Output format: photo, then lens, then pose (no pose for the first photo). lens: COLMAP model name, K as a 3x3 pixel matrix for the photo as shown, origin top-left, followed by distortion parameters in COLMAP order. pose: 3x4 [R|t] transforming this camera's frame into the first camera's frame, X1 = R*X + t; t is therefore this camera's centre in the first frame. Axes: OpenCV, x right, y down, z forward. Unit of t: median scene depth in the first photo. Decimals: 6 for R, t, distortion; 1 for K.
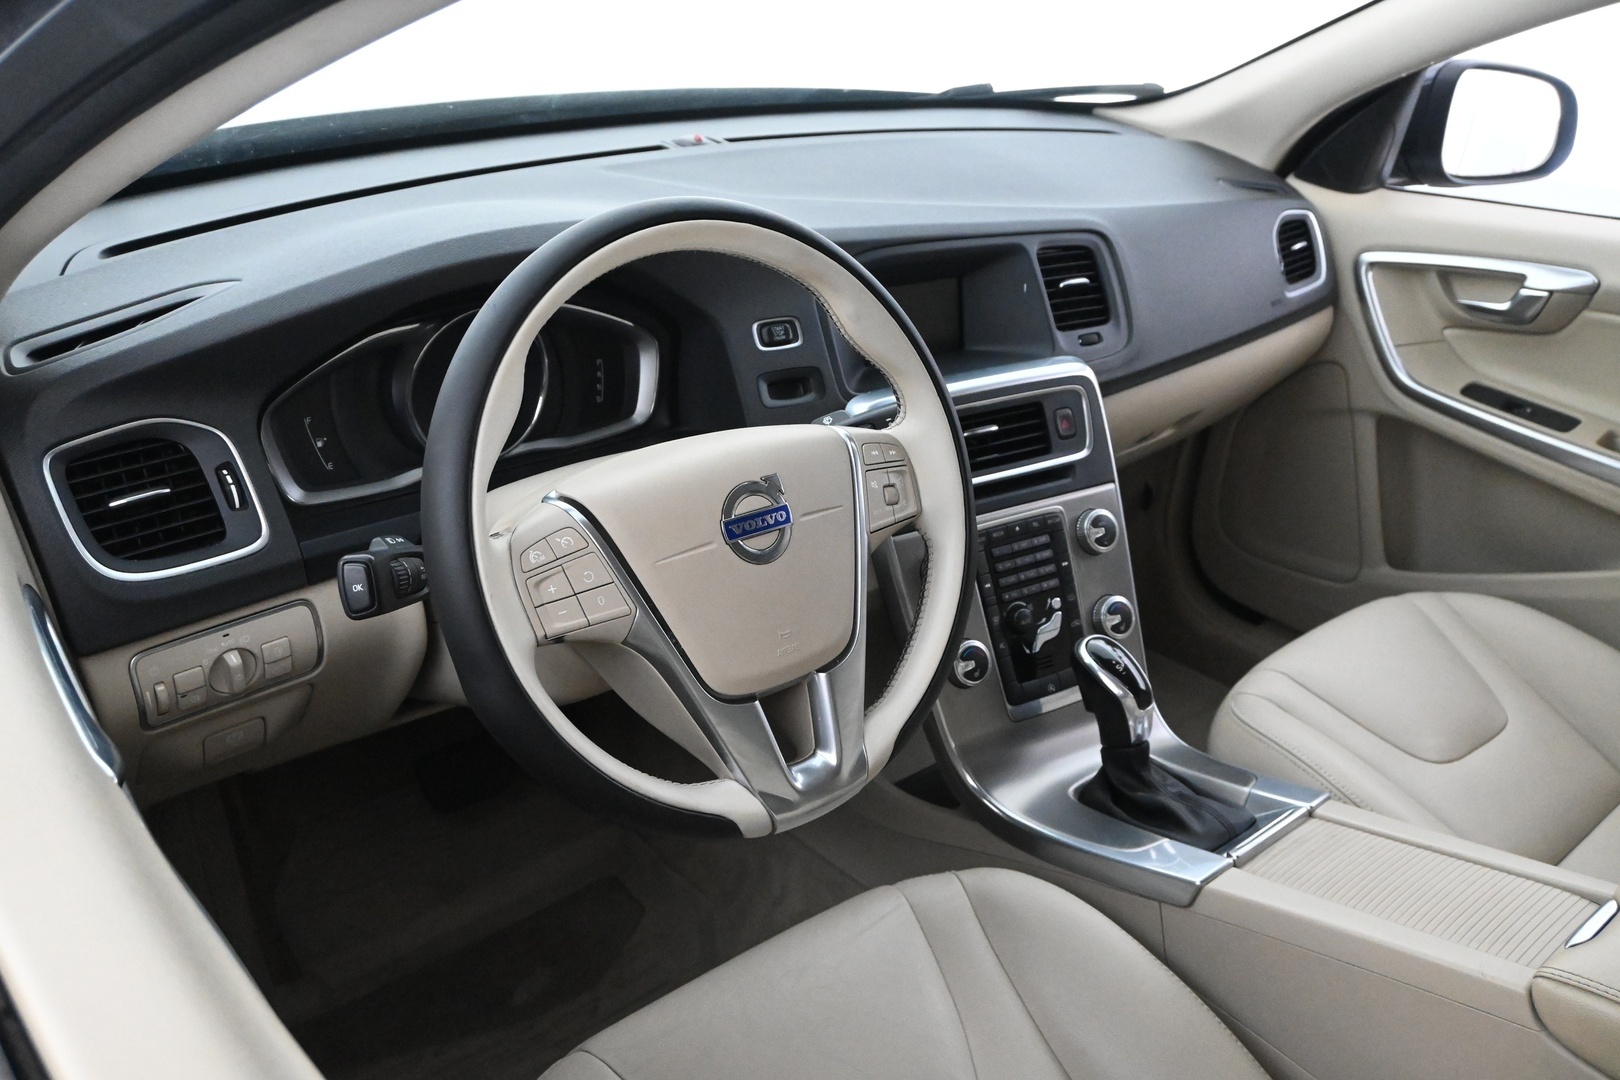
lens RADIAL K [[1418.9, 0, 810.0], [0, 1418.9, 540.0], [0, 0, 1]] dist [-0.008172, -0.000929]
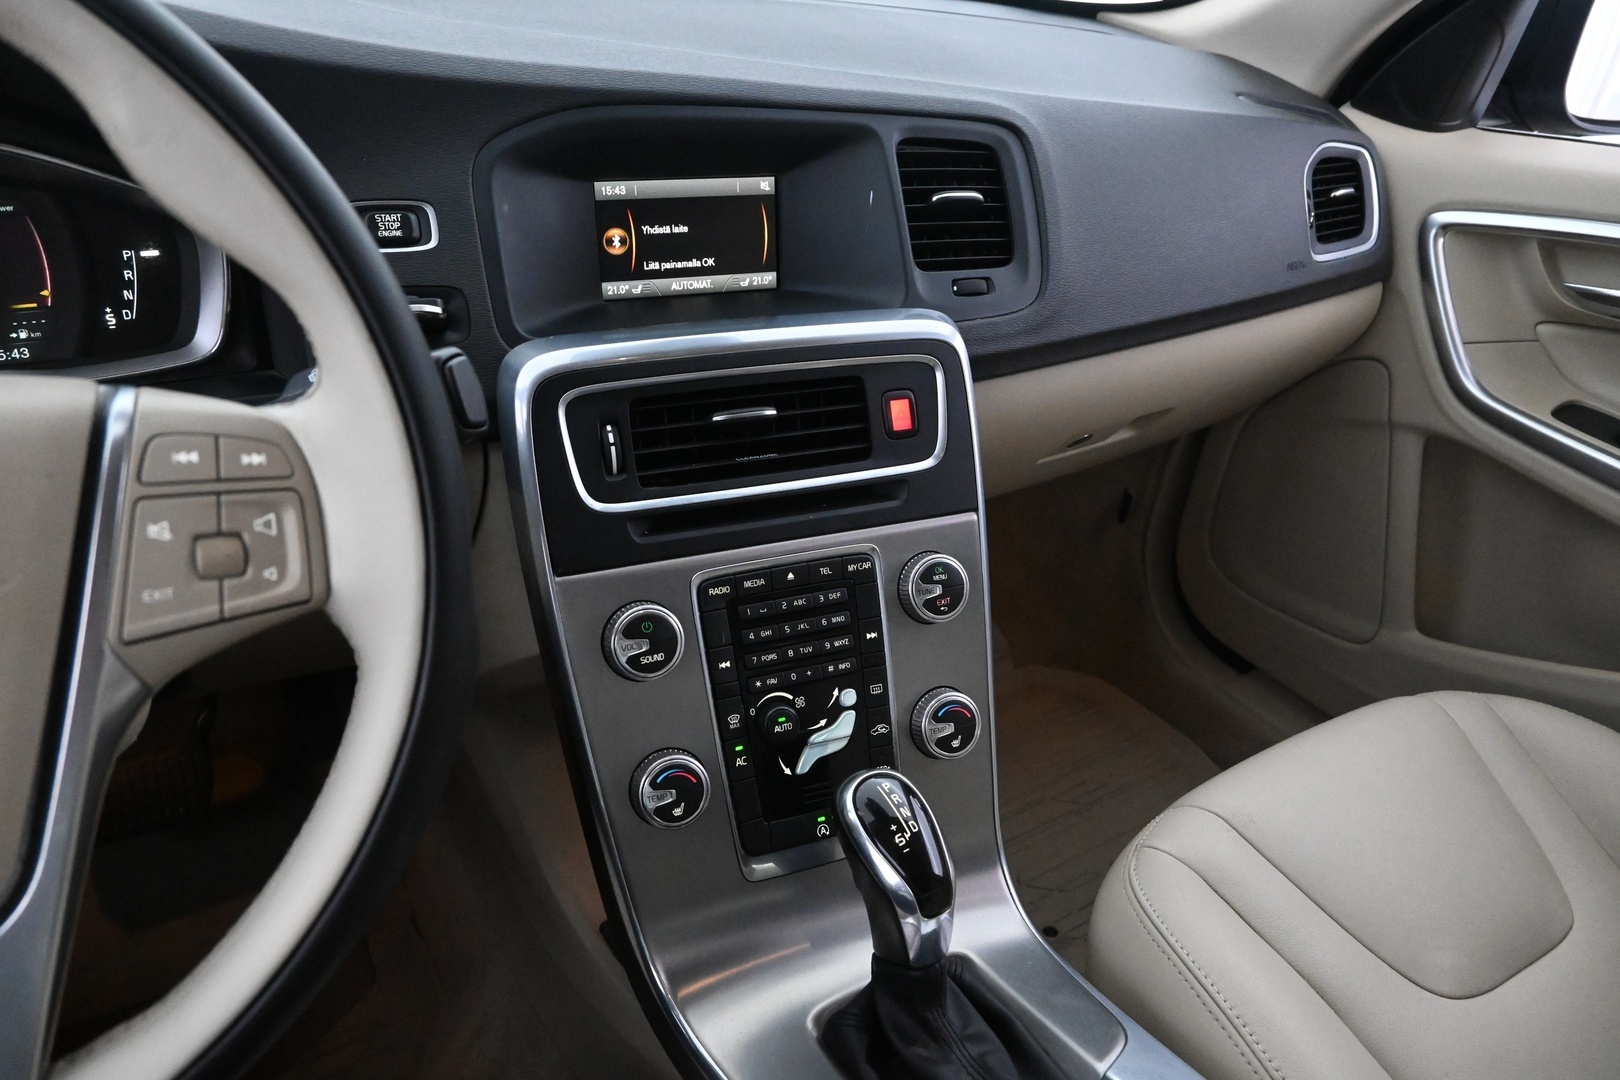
lens RADIAL K [[1107.3, 0, 839.0], [0, 1107.3, 527.8], [0, 0, 1]] dist [0.001103, 0.000315]
pose [[0.989511, 0.097446, -0.106640, 0.204977], [-0.091599, 0.994080, 0.058431, -0.056395], [0.111703, -0.048050, 0.992579, 0.488809]]
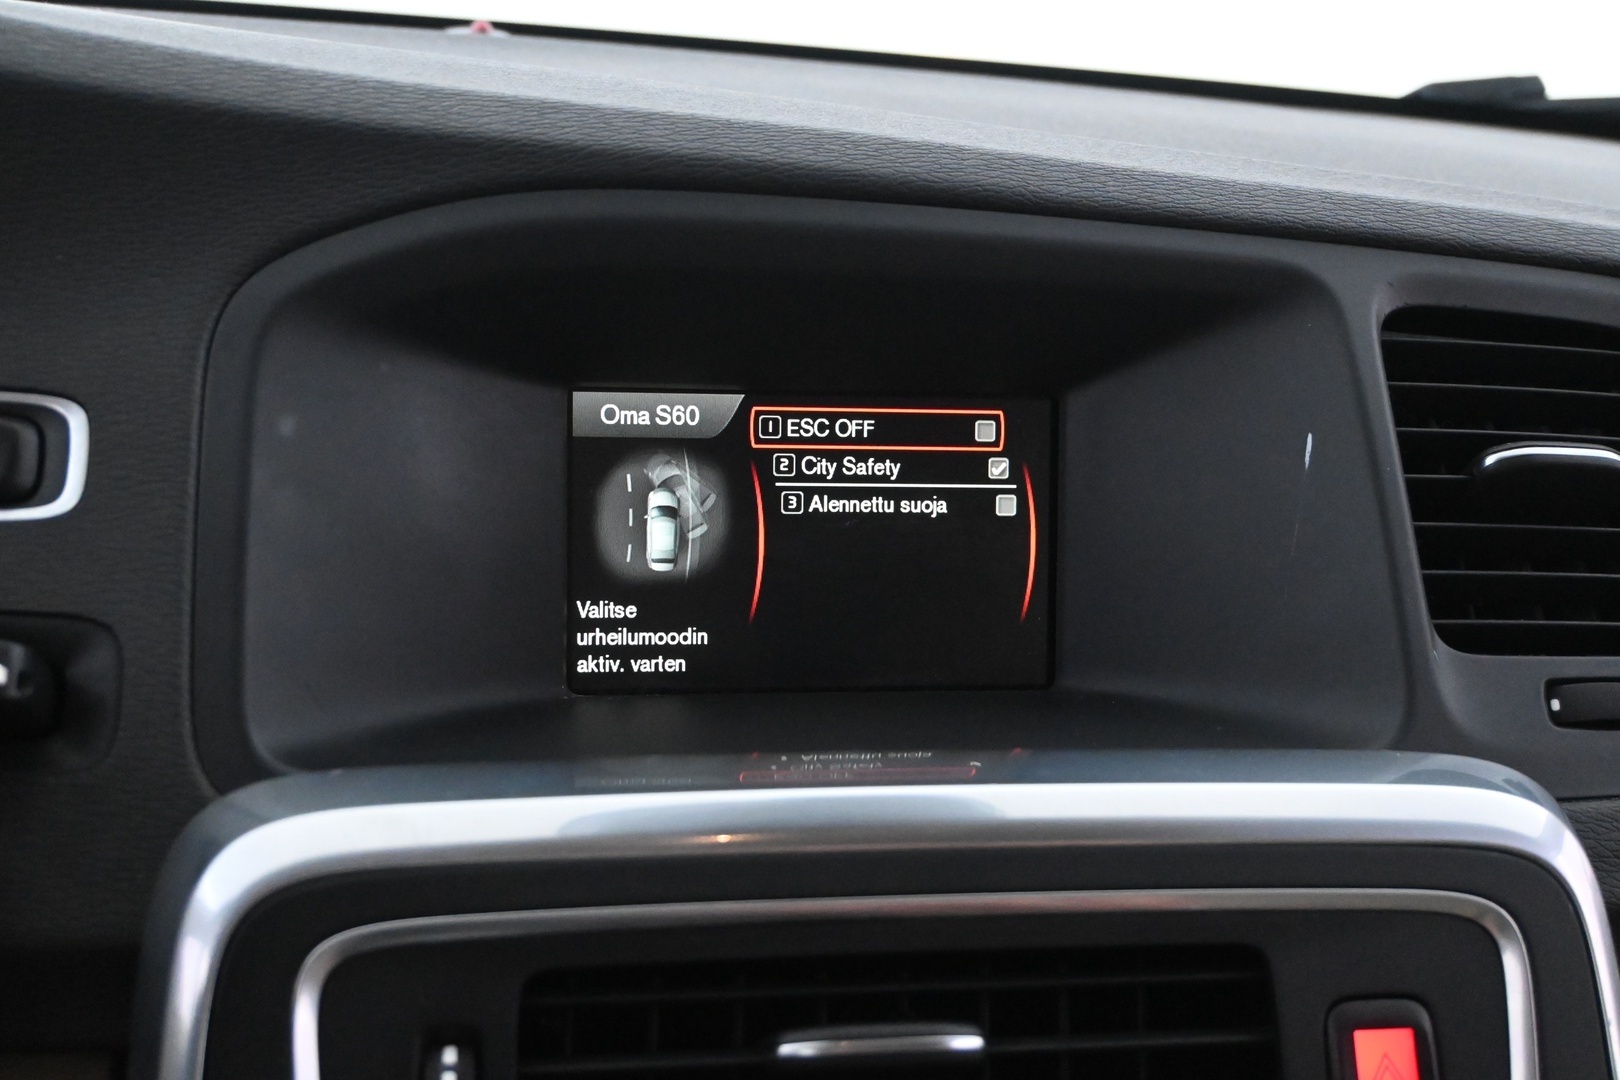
lens RADIAL K [[1911.8, 0, 812.9], [0, 1911.8, 476.1], [0, 0, 1]] dist [-0.022232, -0.040300]
pose [[0.922295, 0.069301, -0.380223, 0.196301], [-0.175695, 0.951442, -0.252763, -0.078414], [0.344244, 0.299925, 0.889686, 0.685383]]
